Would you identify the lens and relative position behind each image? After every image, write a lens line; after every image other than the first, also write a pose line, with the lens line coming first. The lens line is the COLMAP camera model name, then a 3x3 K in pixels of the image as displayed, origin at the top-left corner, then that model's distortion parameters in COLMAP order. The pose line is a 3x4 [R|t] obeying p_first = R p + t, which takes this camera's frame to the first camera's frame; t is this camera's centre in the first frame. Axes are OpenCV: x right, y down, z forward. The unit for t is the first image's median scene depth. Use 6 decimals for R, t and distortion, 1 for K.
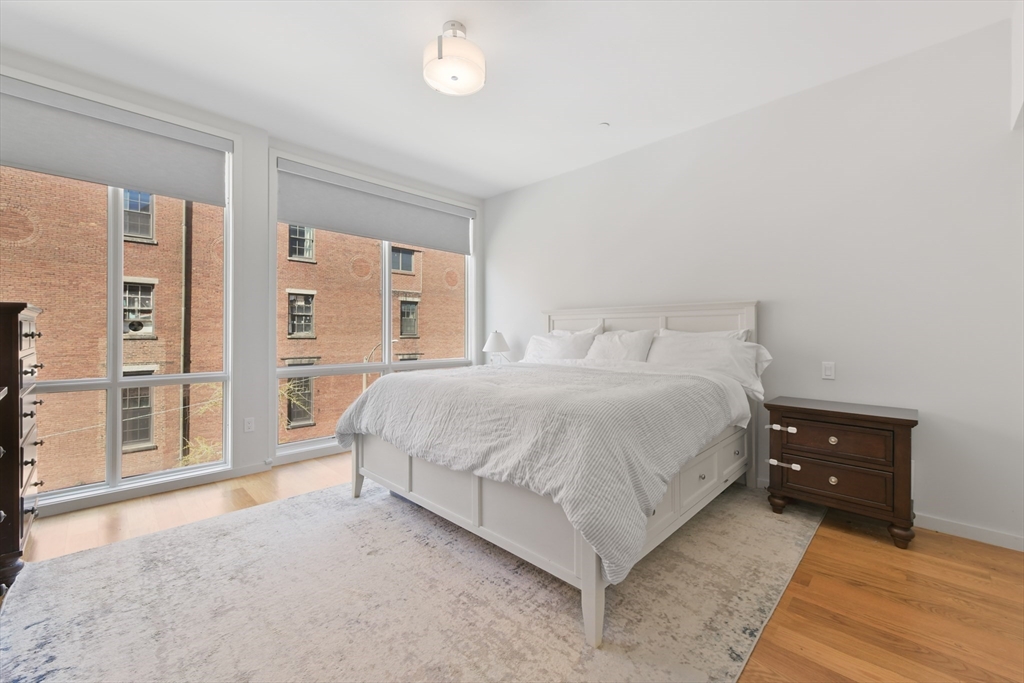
lens RADIAL K [[413.4, 0, 513.4], [0, 413.4, 334.3], [0, 0, 1]] dist [0.001696, 0.002107]
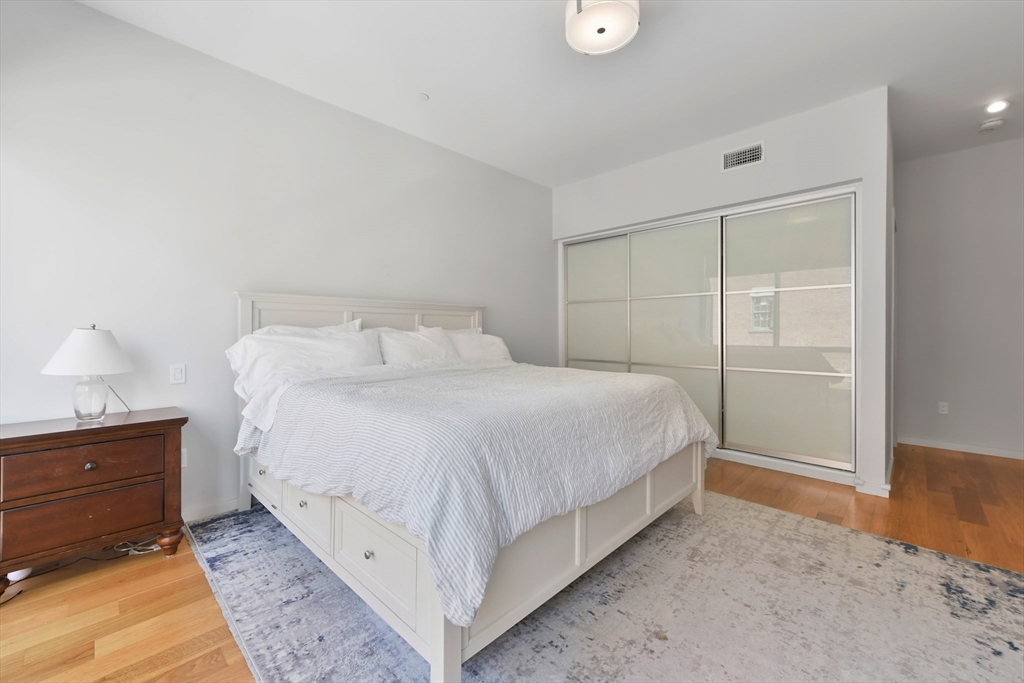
lens RADIAL K [[413.4, 0, 534.6], [0, 413.4, 331.6], [0, 0, 1]] dist [0.001696, 0.002107]
pose [[-0.034699, 0.004128, 0.999389, -0.990121], [0.011174, 0.999931, -0.003742, 0.009379], [-0.999335, 0.011037, -0.034742, 1.173788]]
